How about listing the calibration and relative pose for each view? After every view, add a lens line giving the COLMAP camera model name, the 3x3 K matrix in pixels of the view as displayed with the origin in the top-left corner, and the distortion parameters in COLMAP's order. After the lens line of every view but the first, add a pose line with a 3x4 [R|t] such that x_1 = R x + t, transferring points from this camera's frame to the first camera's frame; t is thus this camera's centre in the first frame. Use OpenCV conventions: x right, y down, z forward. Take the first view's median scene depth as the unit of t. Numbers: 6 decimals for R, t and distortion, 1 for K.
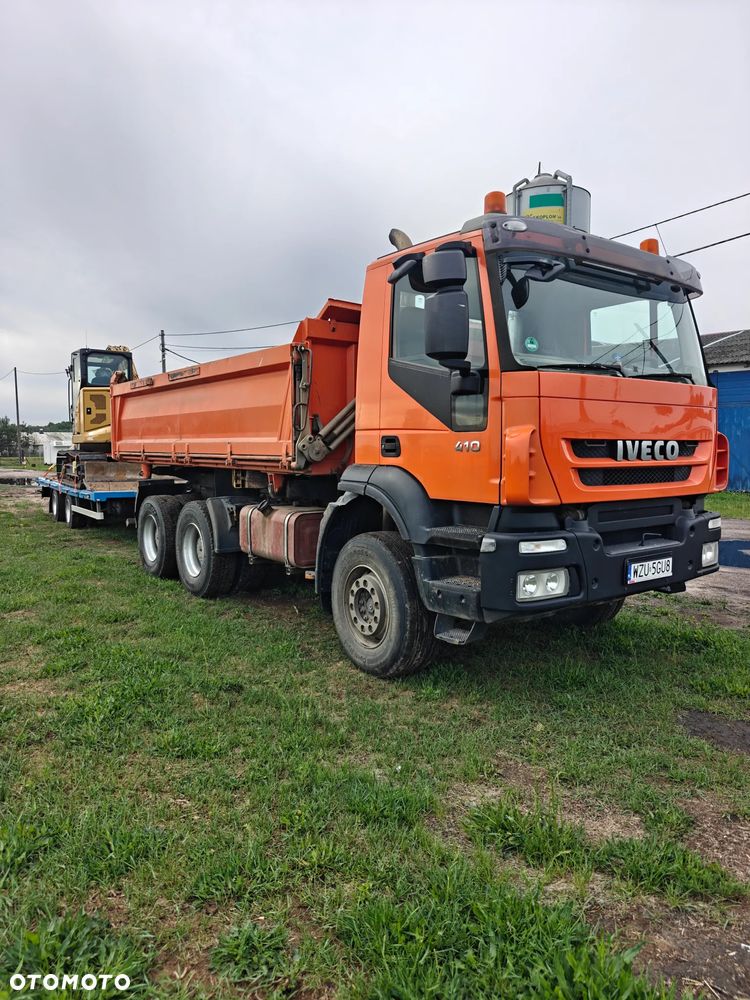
lens RADIAL K [[682.8, 0, 370.2], [0, 682.8, 501.6], [0, 0, 1]] dist [0.032344, -0.026171]
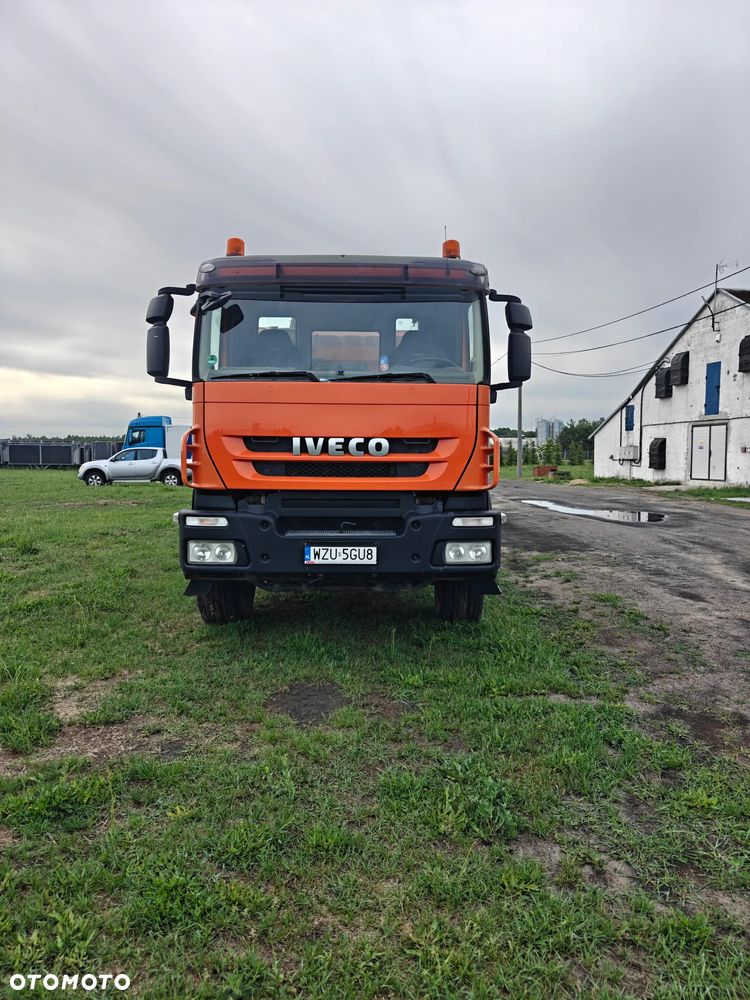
lens RADIAL K [[706.5, 0, 382.3], [0, 706.5, 503.3], [0, 0, 1]] dist [0.069477, -0.000132]
pose [[0.810617, 0.052575, -0.583212, 1.092097], [-0.053146, 0.998456, 0.016140, -0.005157], [0.583160, 0.017912, 0.812160, 0.110649]]
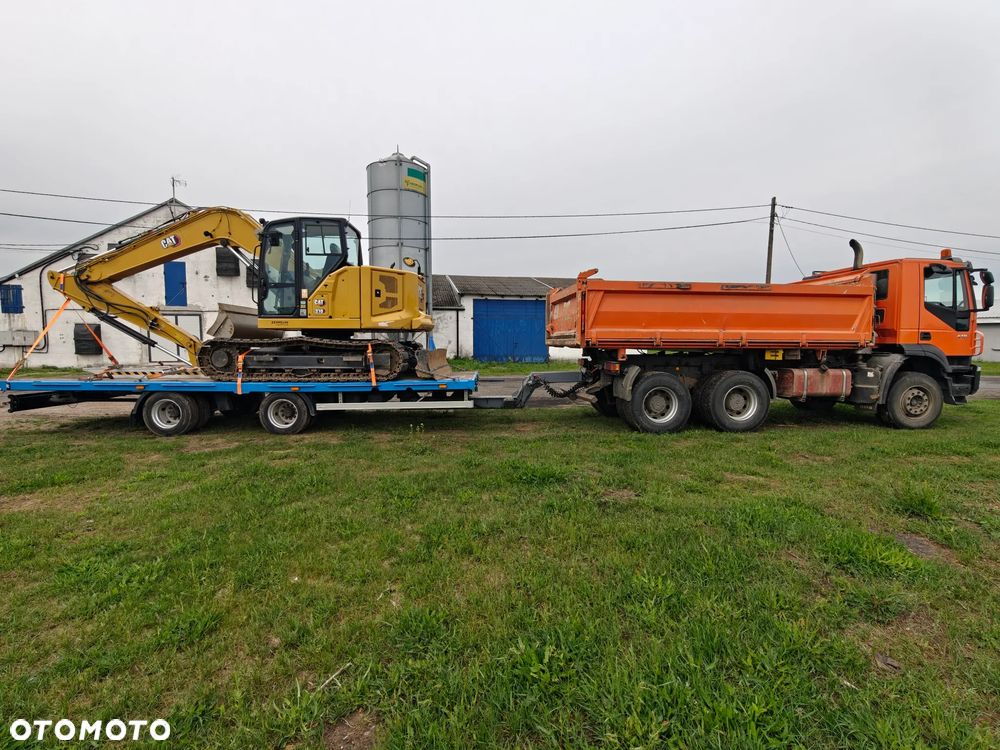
lens RADIAL K [[449.4, 0, 501.8], [0, 449.4, 372.1], [0, 0, 1]] dist [0.005132, -0.003936]
pose [[0.514386, -0.056435, 0.855700, -2.720590], [0.062854, 0.997630, 0.028012, -0.116712], [-0.855252, 0.039375, 0.516714, 1.837267]]
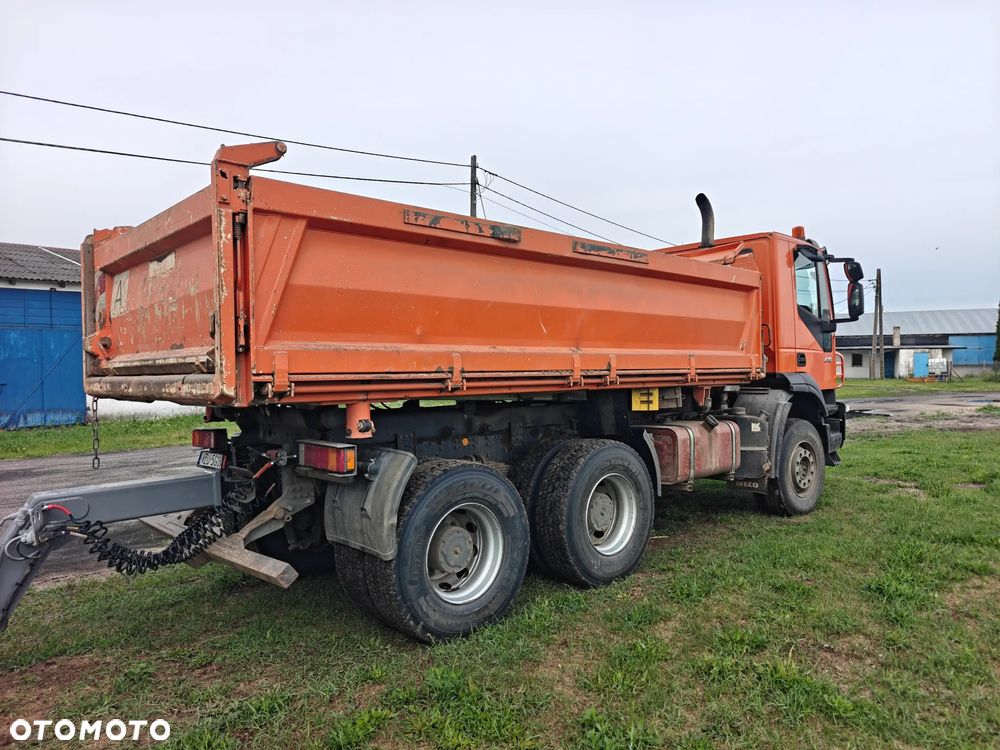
lens RADIAL K [[682.8, 0, 504.5], [0, 682.8, 377.0], [0, 0, 1]] dist [0.032344, -0.026171]
pose [[-0.113485, -0.007702, 0.993510, -1.789979], [0.092794, 0.995517, 0.018317, -0.165665], [-0.989197, 0.094271, -0.112262, 2.292675]]
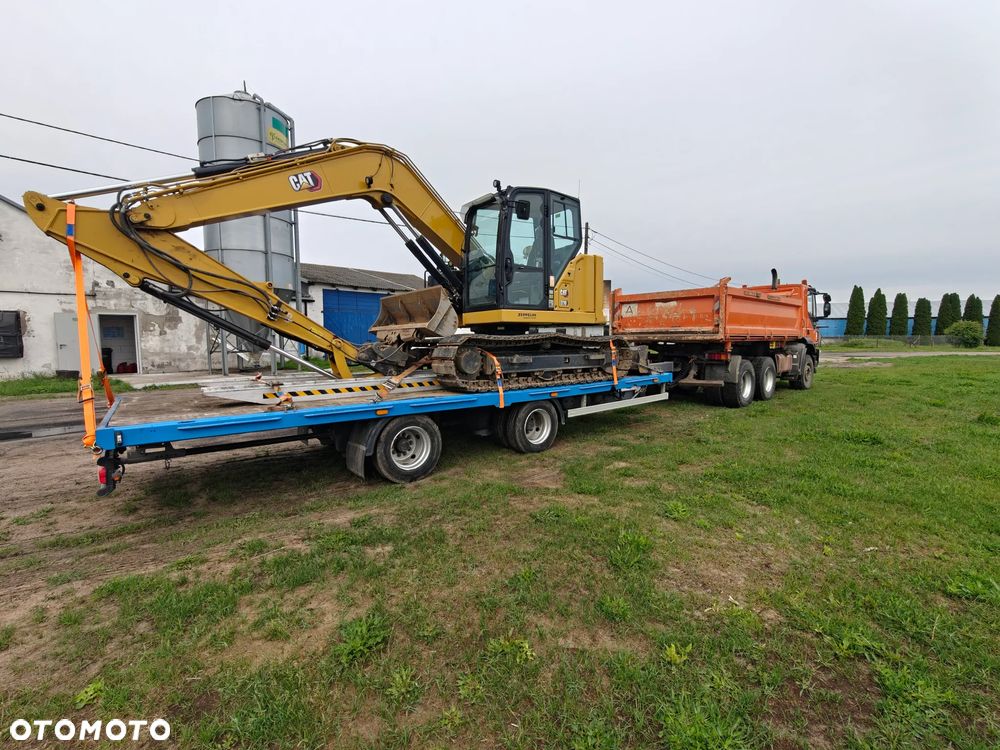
lens RADIAL K [[449.4, 0, 503.7], [0, 449.4, 371.8], [0, 0, 1]] dist [0.005132, -0.003936]
pose [[-0.099150, -0.074041, 0.992314, -3.092404], [0.081402, 0.993282, 0.082246, -0.270041], [-0.991737, 0.088931, -0.092457, 3.833633]]
